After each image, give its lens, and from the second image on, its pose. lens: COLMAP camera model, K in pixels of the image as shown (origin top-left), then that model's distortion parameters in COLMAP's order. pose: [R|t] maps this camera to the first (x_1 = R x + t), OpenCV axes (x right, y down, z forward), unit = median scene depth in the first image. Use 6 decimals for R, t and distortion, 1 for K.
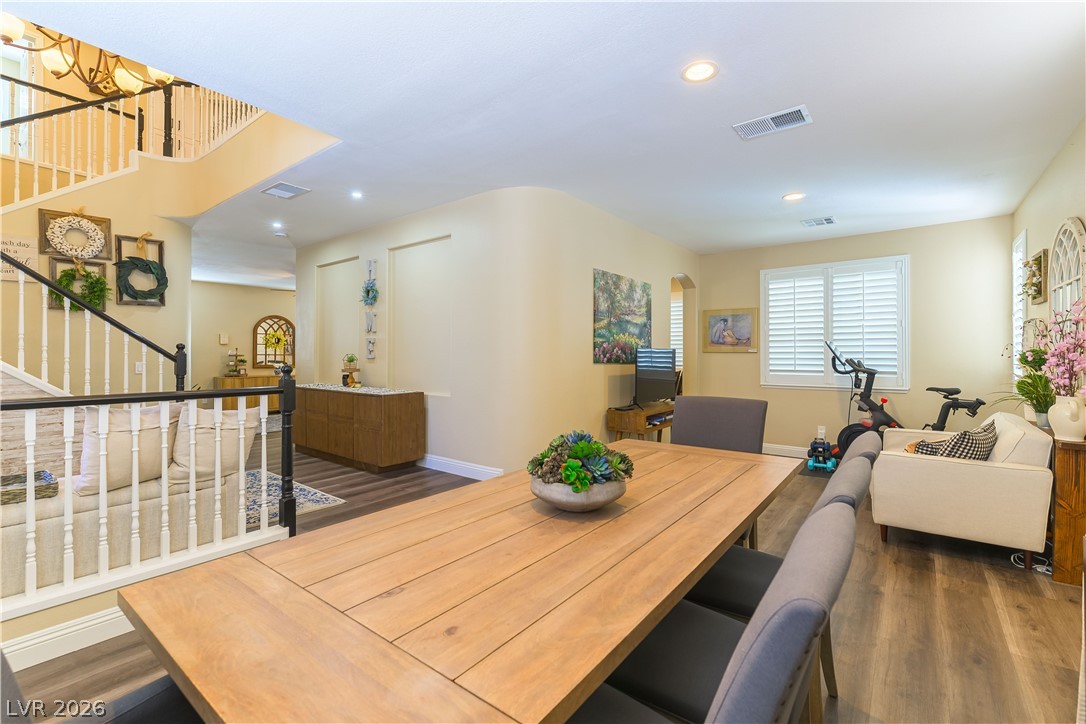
lens RADIAL K [[470.9, 0, 545.3], [0, 470.9, 356.0], [0, 0, 1]] dist [0.003057, -0.000688]
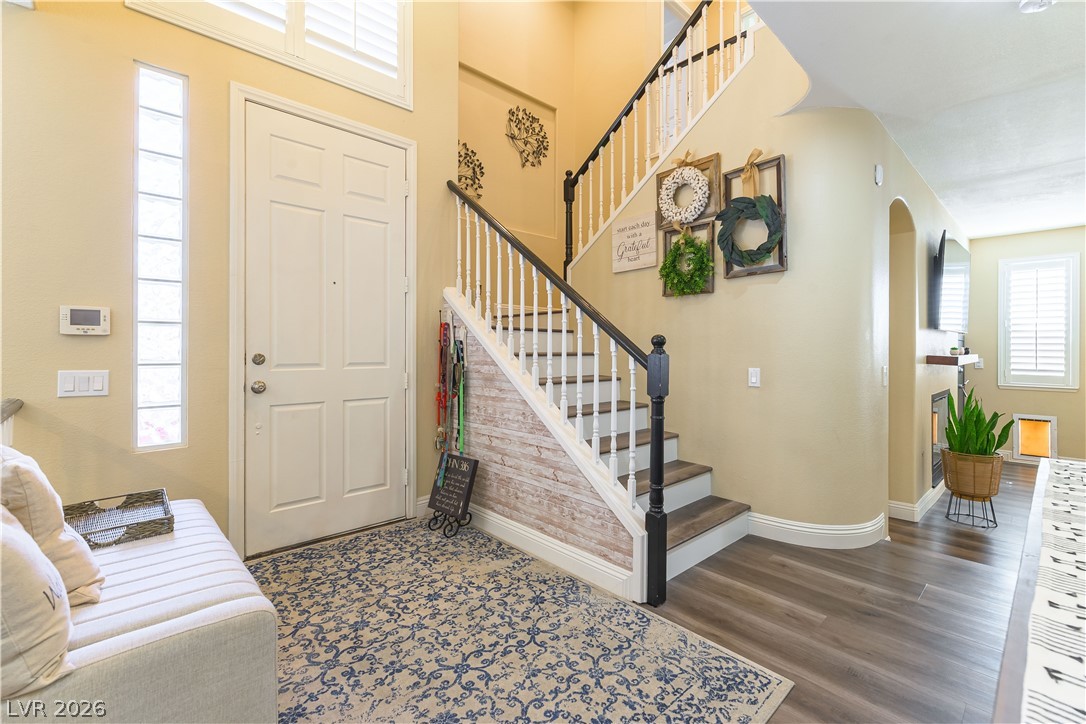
lens RADIAL K [[470.9, 0, 542.4], [0, 470.9, 354.4], [0, 0, 1]] dist [0.003057, -0.000688]
pose [[-0.155992, 0.001629, -0.987757, -0.222108], [-0.005068, 0.999984, 0.002450, -0.006331], [0.987745, 0.005388, -0.155981, 0.850560]]
